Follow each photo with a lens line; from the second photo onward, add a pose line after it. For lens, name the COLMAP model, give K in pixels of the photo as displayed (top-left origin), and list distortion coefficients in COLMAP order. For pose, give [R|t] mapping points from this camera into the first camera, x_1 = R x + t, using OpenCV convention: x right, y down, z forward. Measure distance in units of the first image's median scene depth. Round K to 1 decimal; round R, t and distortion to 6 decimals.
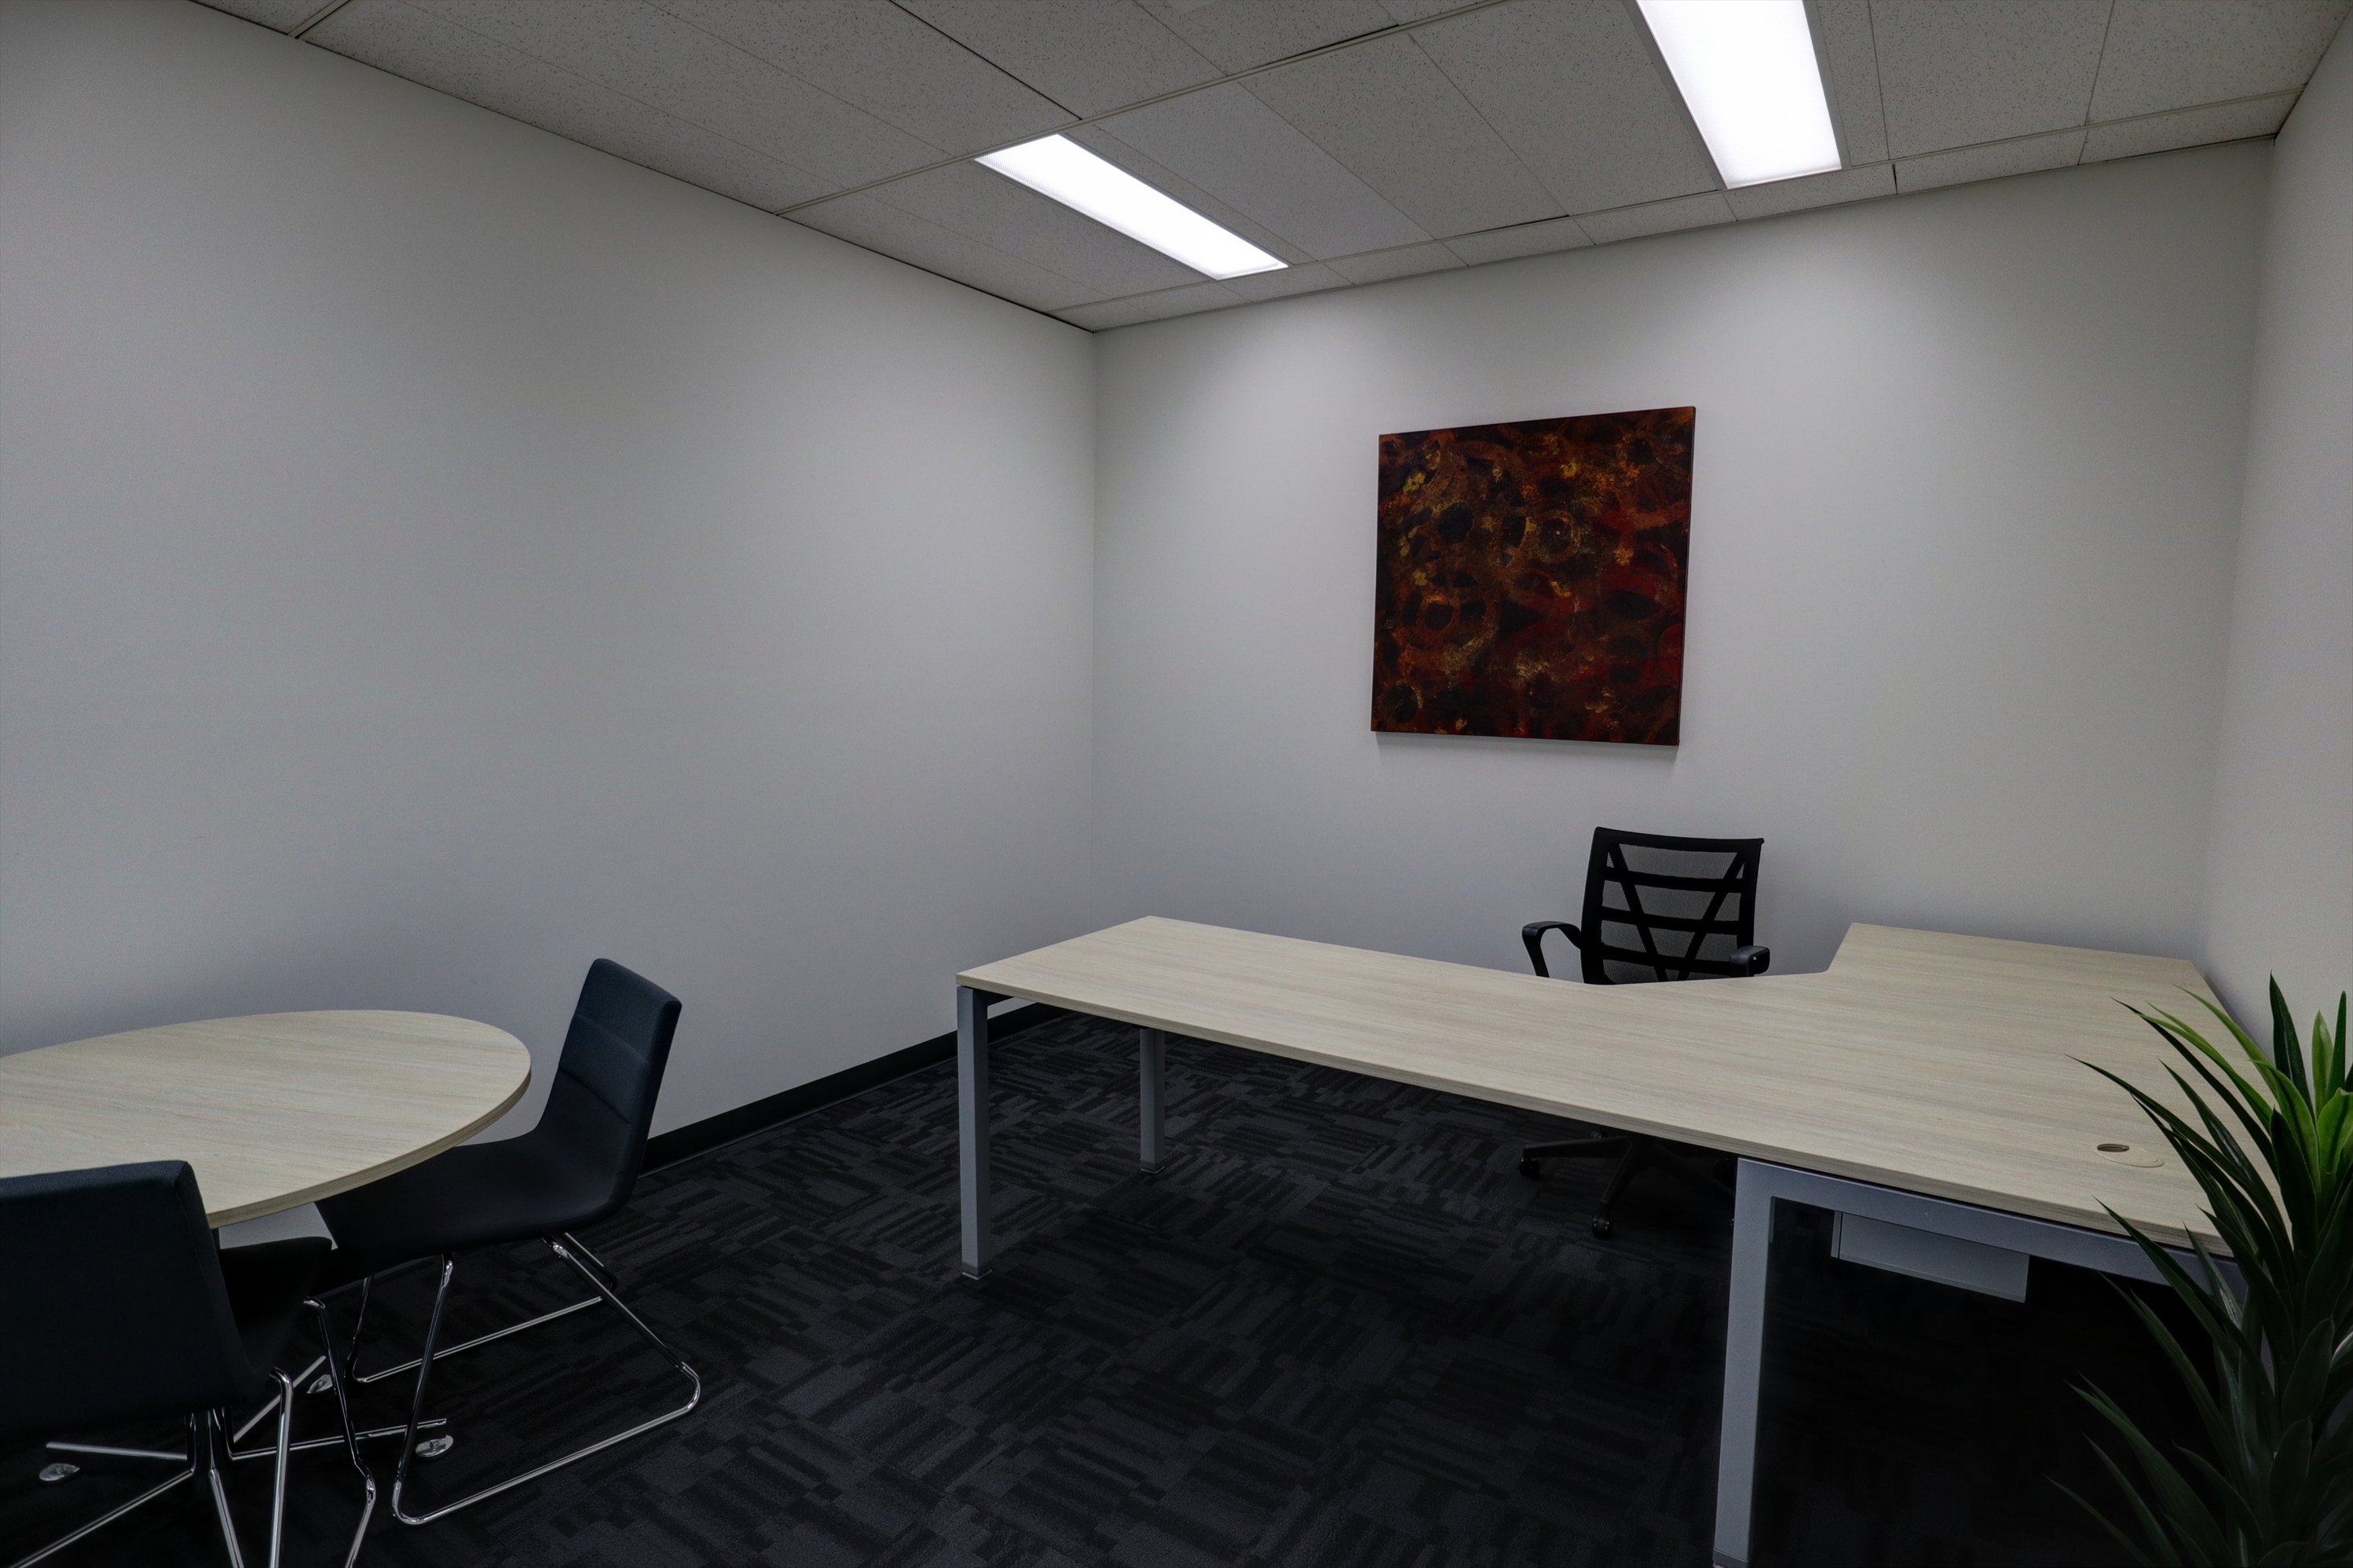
lens RADIAL K [[1200.5, 0, 1175.6], [0, 1200.5, 772.0], [0, 0, 1]] dist [-0.022966, 0.000227]
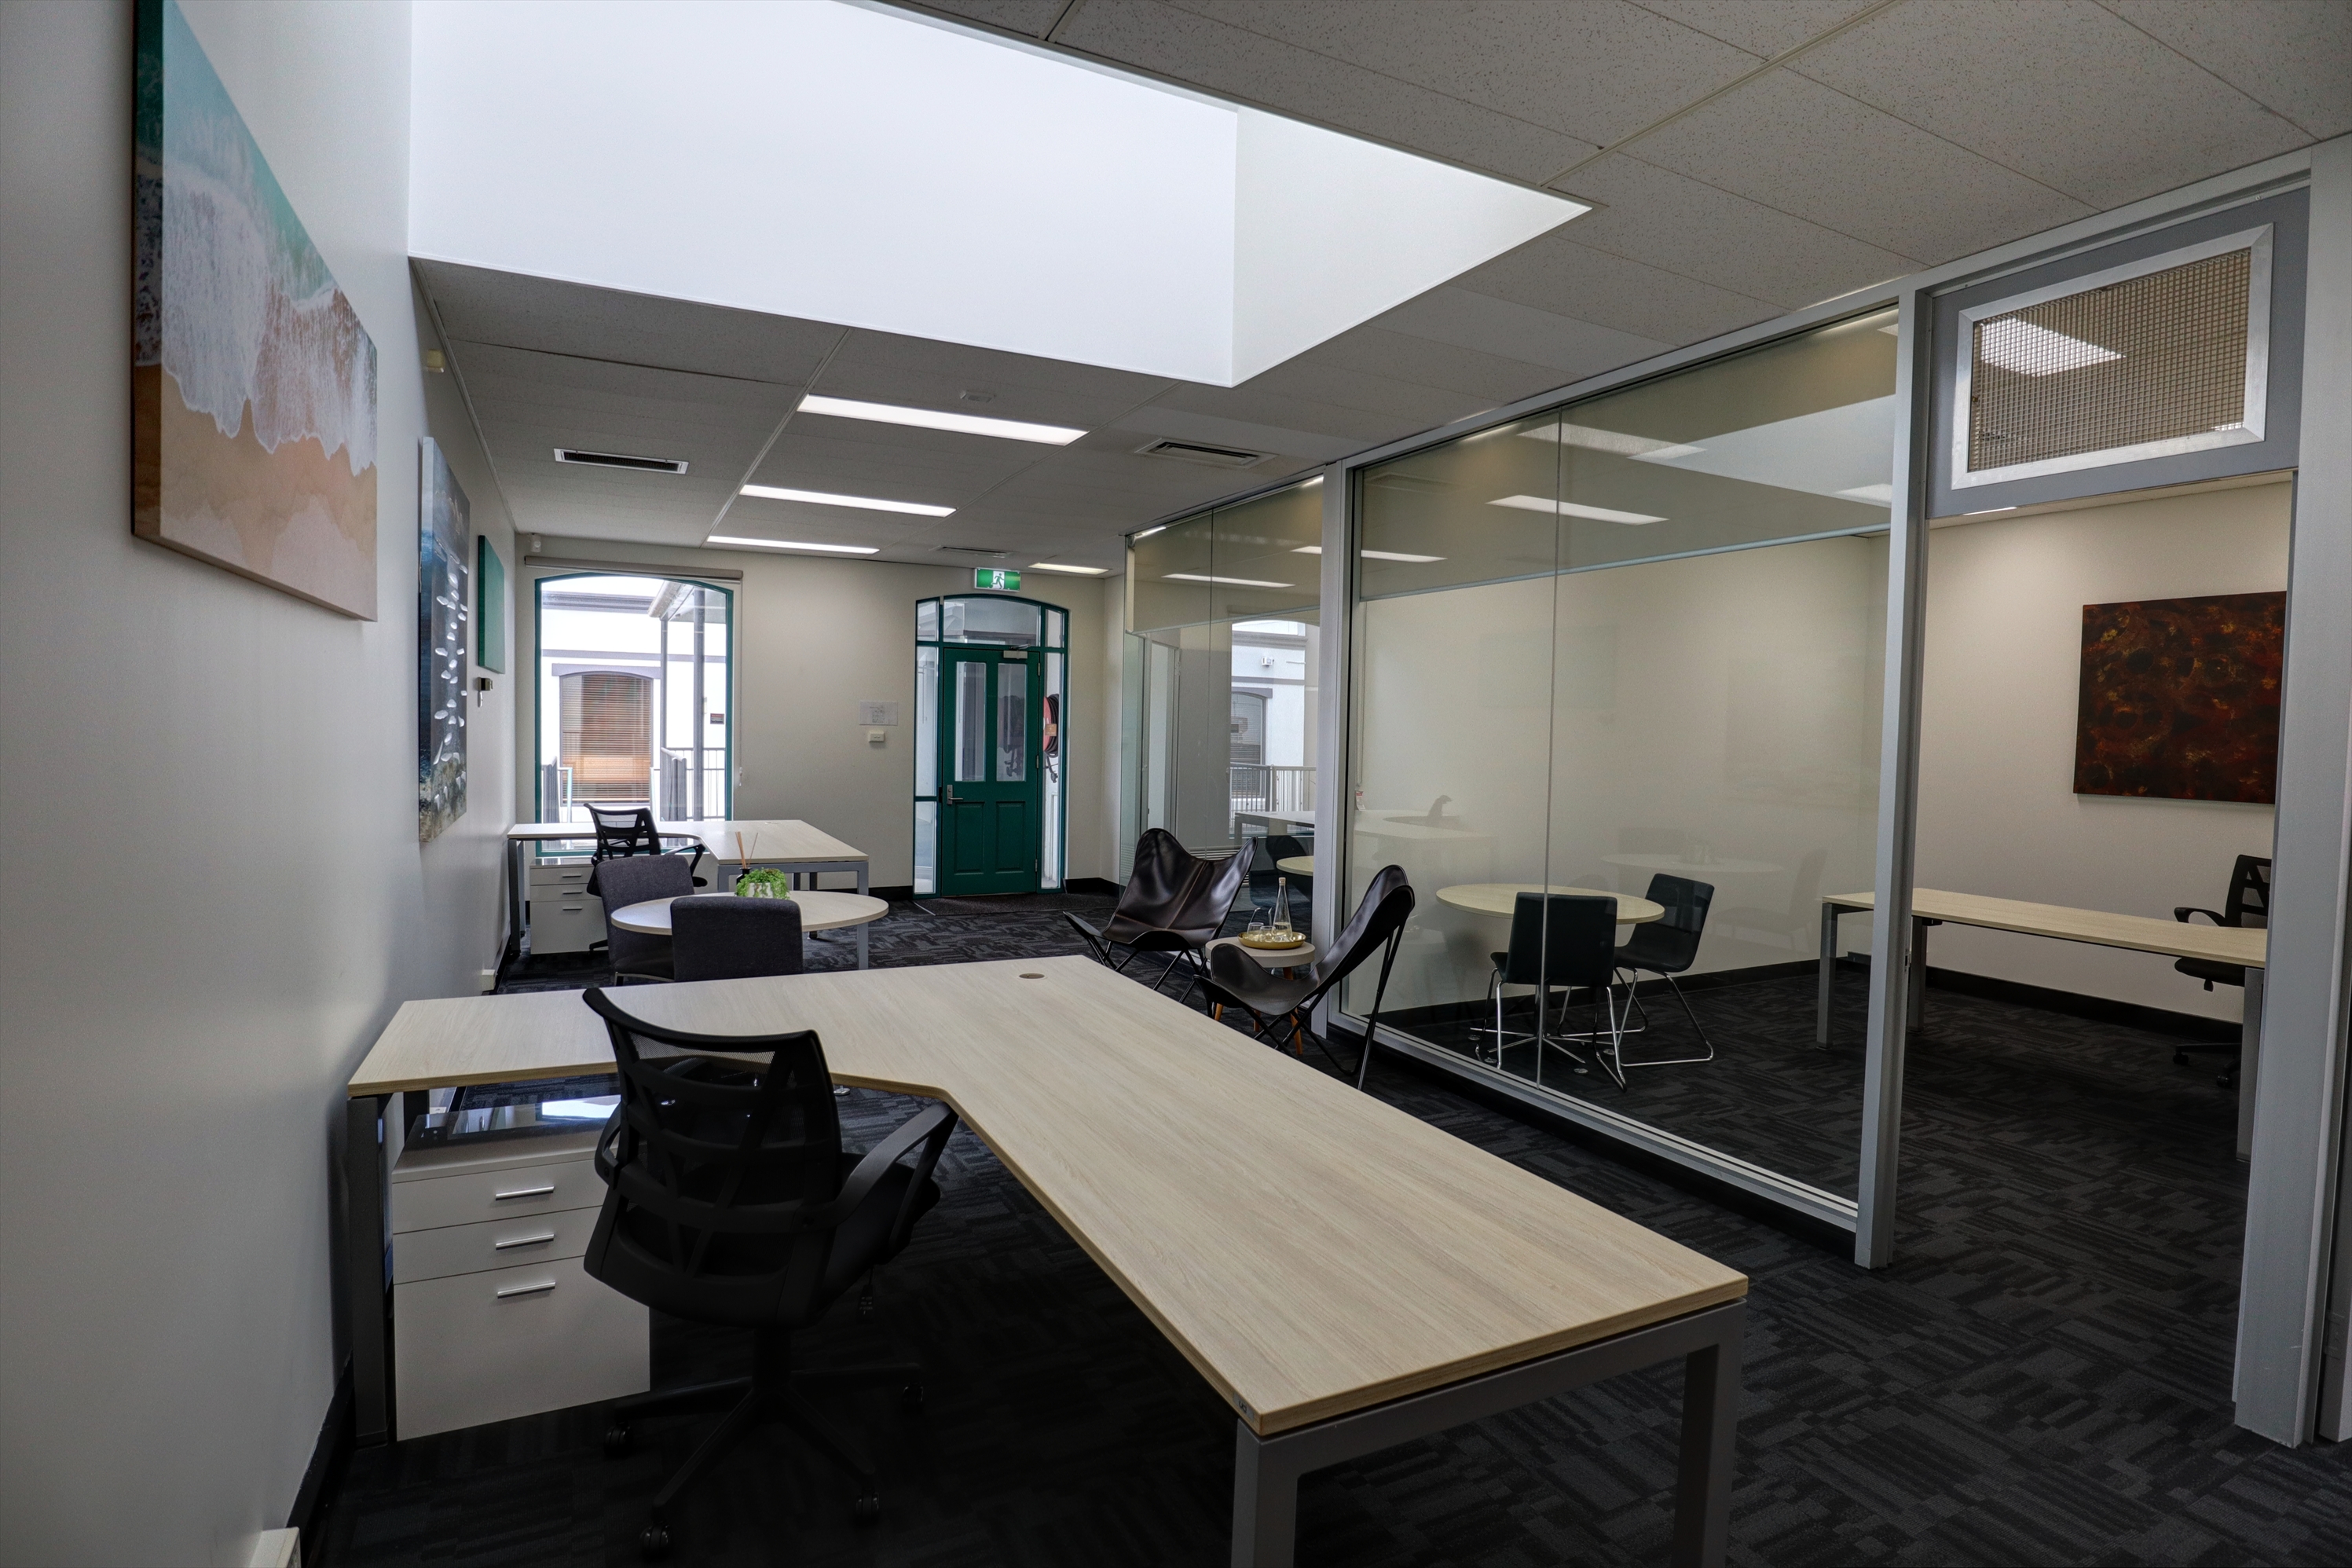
lens RADIAL K [[1262.9, 0, 1176.0], [0, 1262.9, 784.0], [0, 0, 1]] dist [-0.004932, -0.001708]
pose [[0.885770, 0.024817, -0.463460, -0.119068], [-0.050731, 0.997763, -0.043530, 0.089637], [0.461343, 0.062070, 0.885048, -1.052258]]
